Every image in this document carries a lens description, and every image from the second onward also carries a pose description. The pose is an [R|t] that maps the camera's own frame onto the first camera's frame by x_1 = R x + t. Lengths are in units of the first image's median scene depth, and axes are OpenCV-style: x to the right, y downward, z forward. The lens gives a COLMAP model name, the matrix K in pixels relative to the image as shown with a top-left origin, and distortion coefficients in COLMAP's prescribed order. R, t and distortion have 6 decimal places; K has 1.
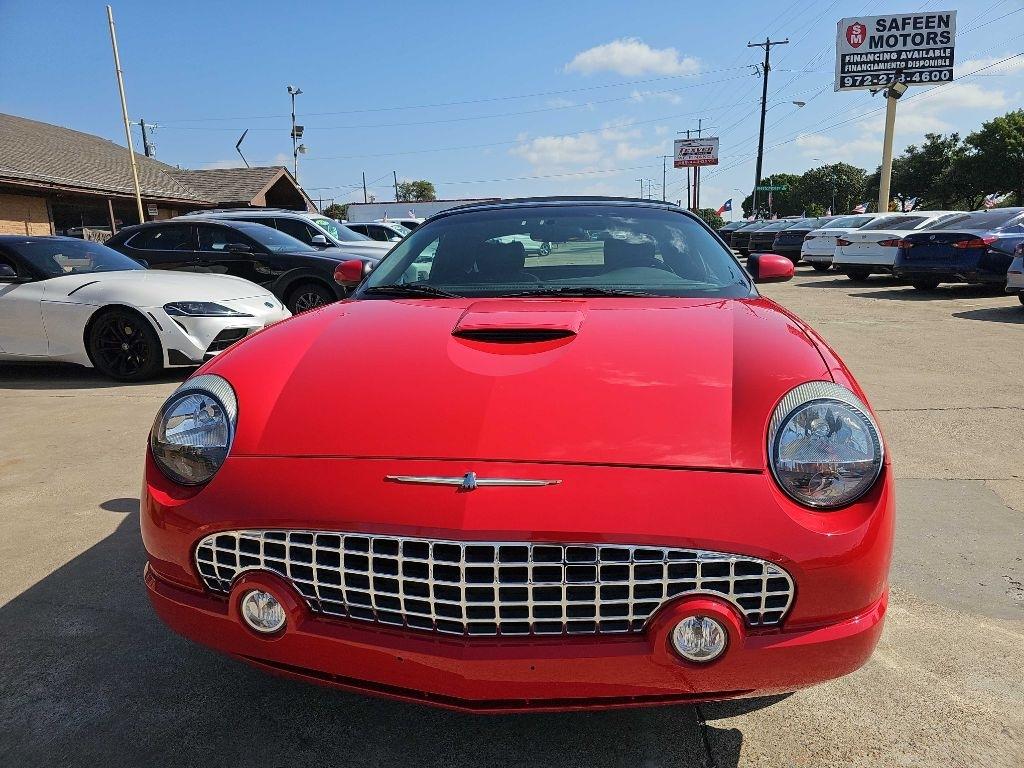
lens RADIAL K [[682.3, 0, 518.4], [0, 682.3, 386.5], [0, 0, 1]] dist [0.054533, -0.039053]
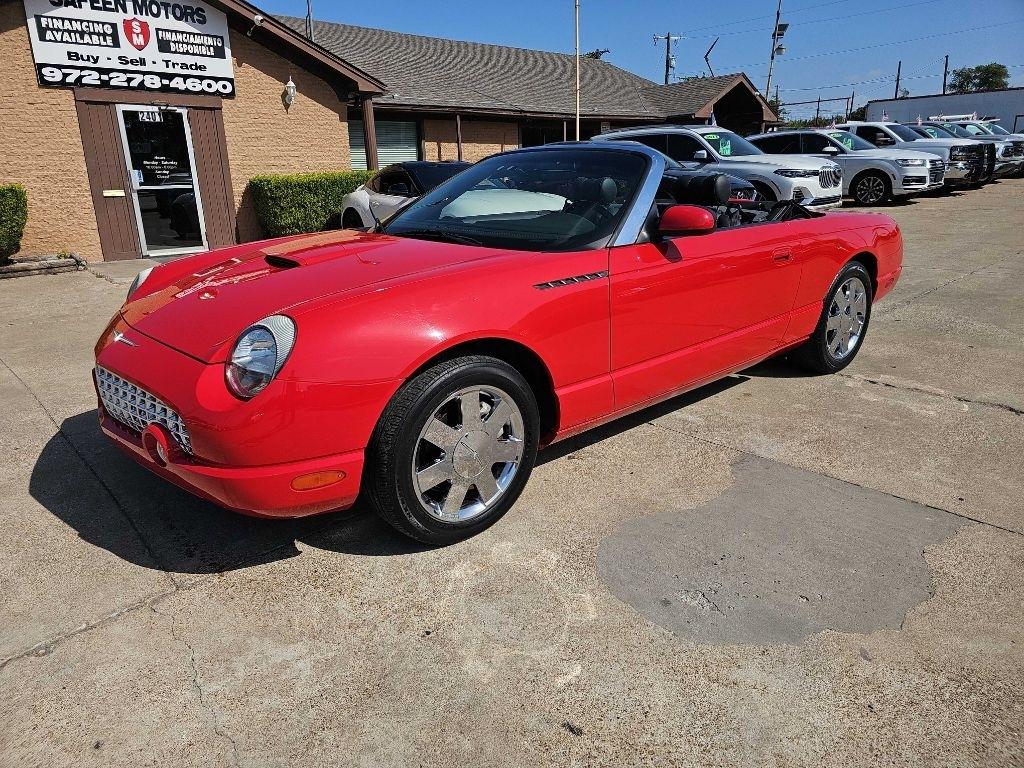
lens RADIAL K [[682.3, 0, 506.1], [0, 682.3, 376.5], [0, 0, 1]] dist [0.054533, -0.039053]
pose [[0.742850, 0.200935, -0.638591, 0.136932], [-0.125861, 0.978802, 0.161573, -0.013830], [0.657520, -0.039651, 0.752393, 0.019931]]
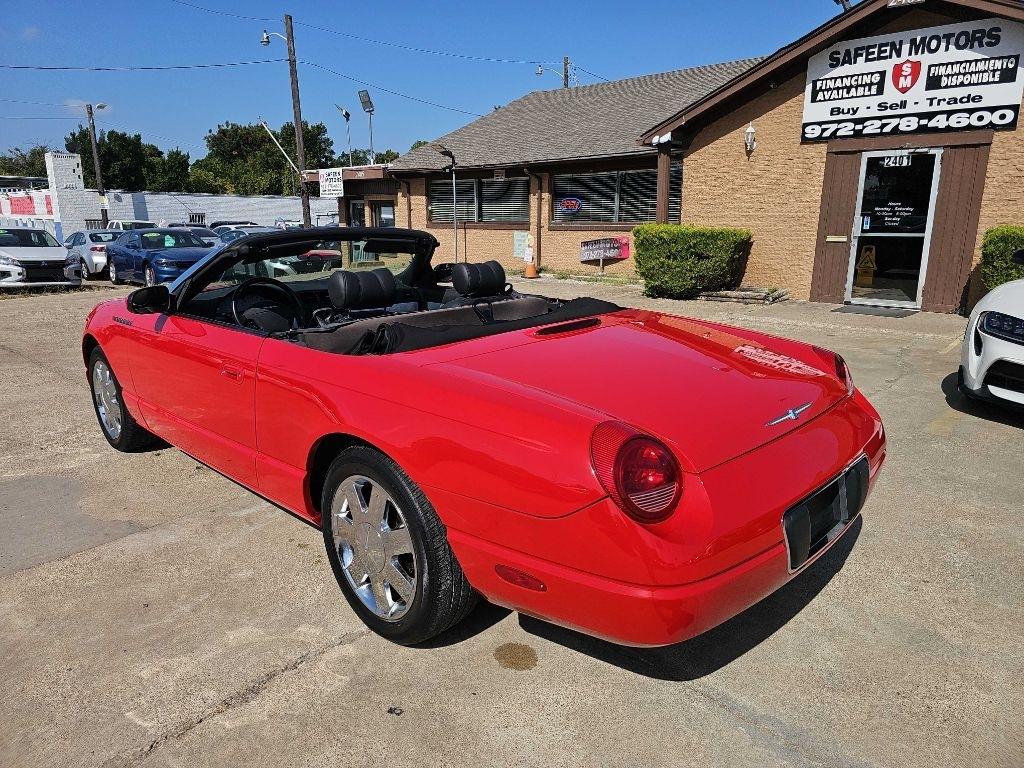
lens RADIAL K [[682.3, 0, 502.4], [0, 682.3, 382.1], [0, 0, 1]] dist [0.054533, -0.039053]
pose [[-0.612278, 0.215642, -0.760667, 0.146434], [-0.135427, 0.919265, 0.369611, -0.088085], [0.778958, 0.329319, -0.533642, 0.344419]]
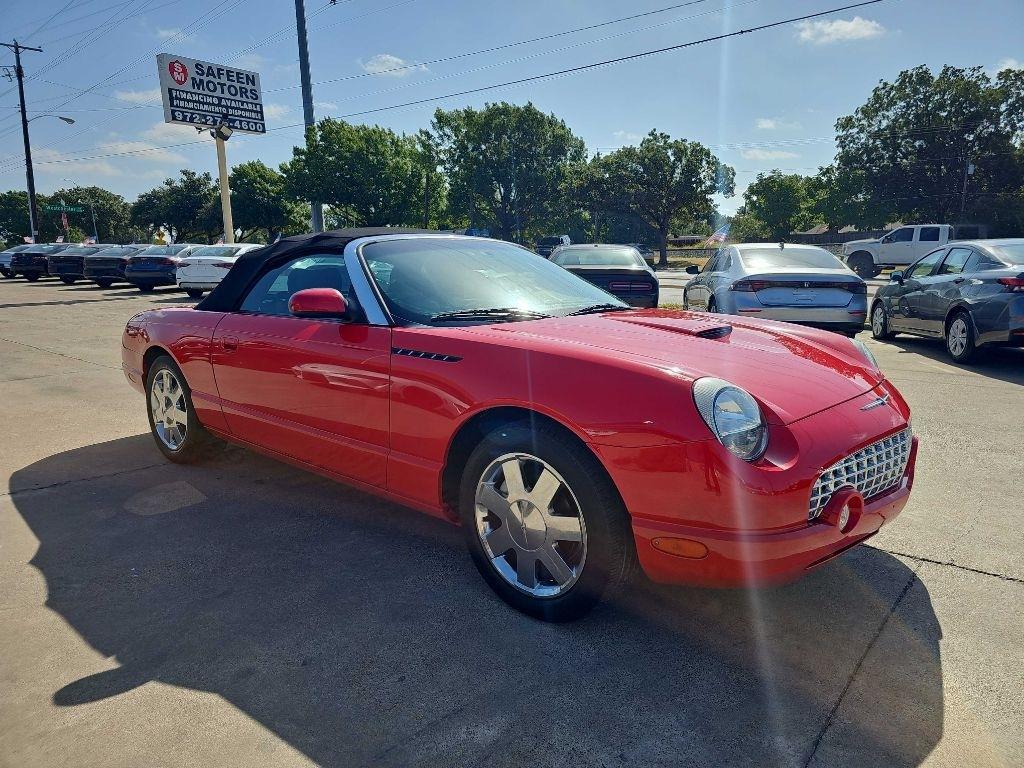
lens RADIAL K [[682.3, 0, 508.0], [0, 682.3, 387.4], [0, 0, 1]] dist [0.054533, -0.039053]
pose [[0.558832, -0.135096, 0.818203, -0.152822], [0.164937, 0.985036, 0.049990, -0.009954], [-0.812713, 0.107016, 0.572752, 0.049609]]
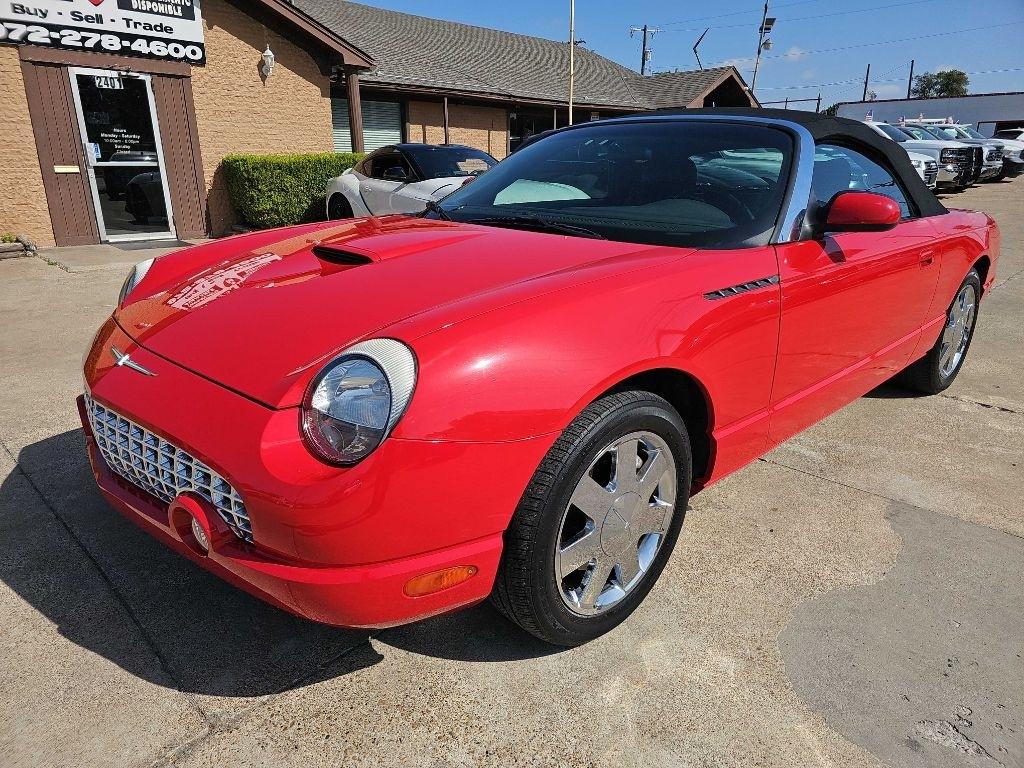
lens RADIAL K [[682.3, 0, 514.7], [0, 682.3, 394.7], [0, 0, 1]] dist [0.054533, -0.039053]
pose [[0.781618, 0.228274, -0.580487, 0.091720], [-0.146233, 0.971753, 0.185237, -0.010731], [0.606374, -0.059898, 0.792920, 0.029159]]
